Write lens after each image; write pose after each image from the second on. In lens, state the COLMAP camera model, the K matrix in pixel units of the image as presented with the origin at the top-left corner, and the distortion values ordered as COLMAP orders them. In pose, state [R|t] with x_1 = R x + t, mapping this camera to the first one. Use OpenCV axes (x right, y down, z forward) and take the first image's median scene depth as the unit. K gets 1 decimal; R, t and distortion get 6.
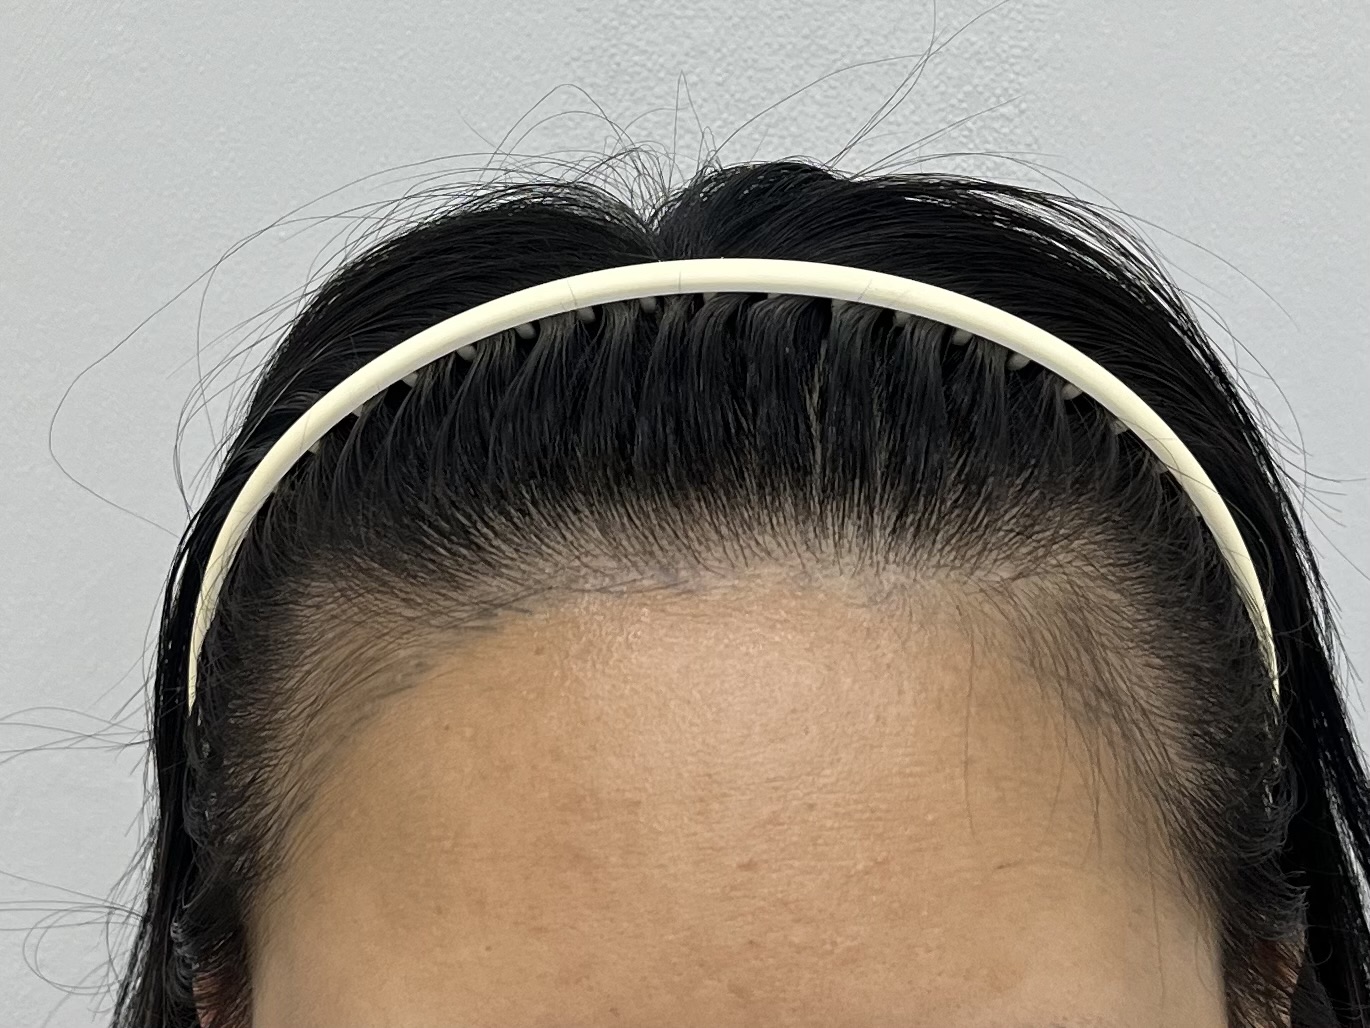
lens RADIAL K [[1038.0, 0, 681.7], [0, 1038.0, 502.5], [0, 0, 1]] dist [-0.005499, 0.020220]
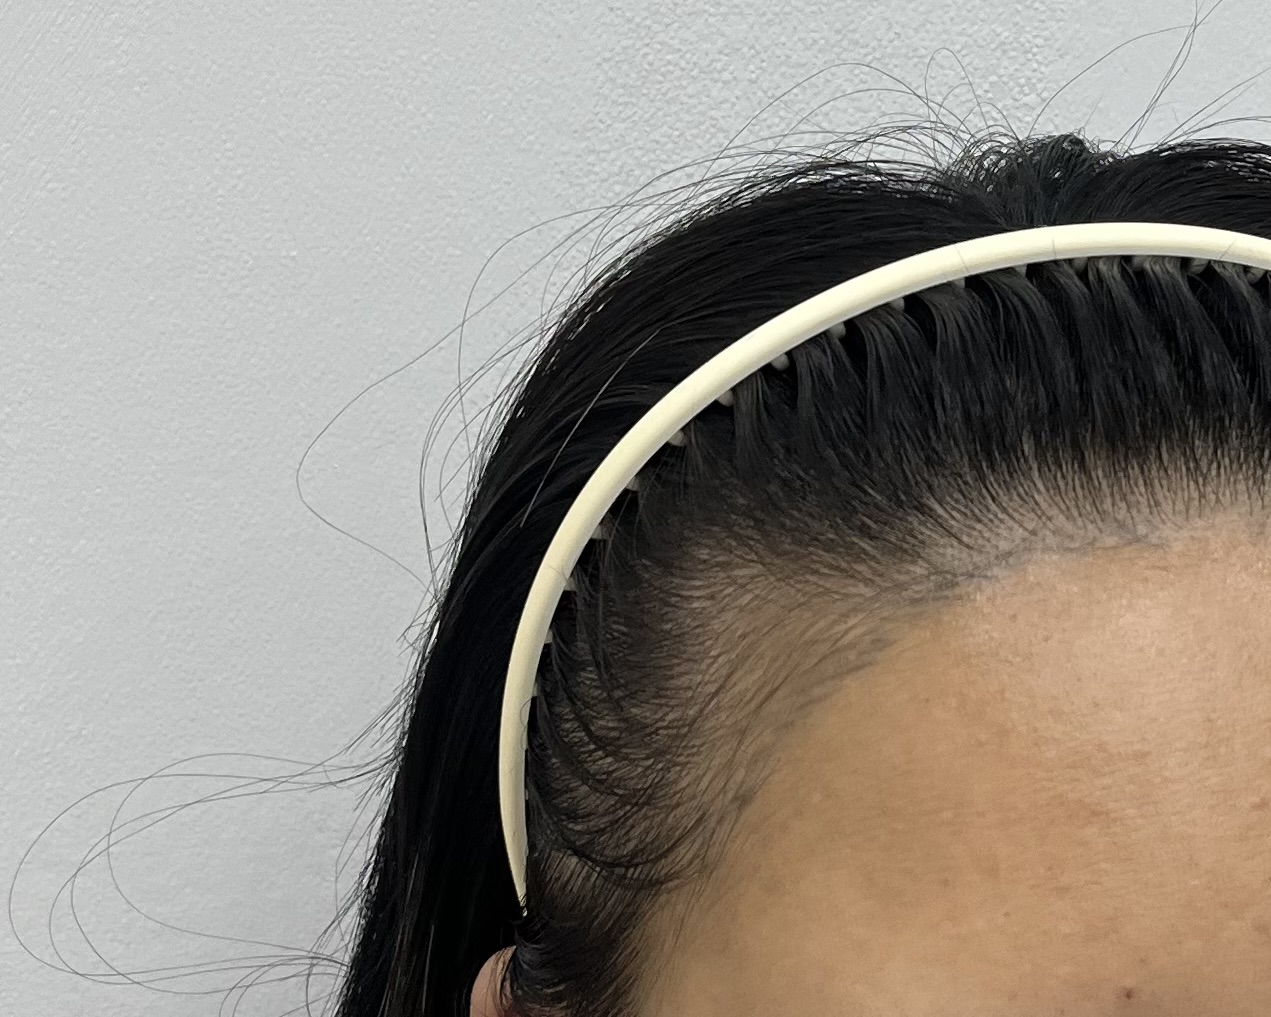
lens RADIAL K [[1062.9, 0, 636.7], [0, 1062.9, 519.3], [0, 0, 1]] dist [0.000731, 0.004097]
pose [[0.992865, -0.067850, 0.098058, -0.204261], [0.068549, 0.997641, -0.003772, 0.010266], [-0.097571, 0.010467, 0.995174, 0.005125]]
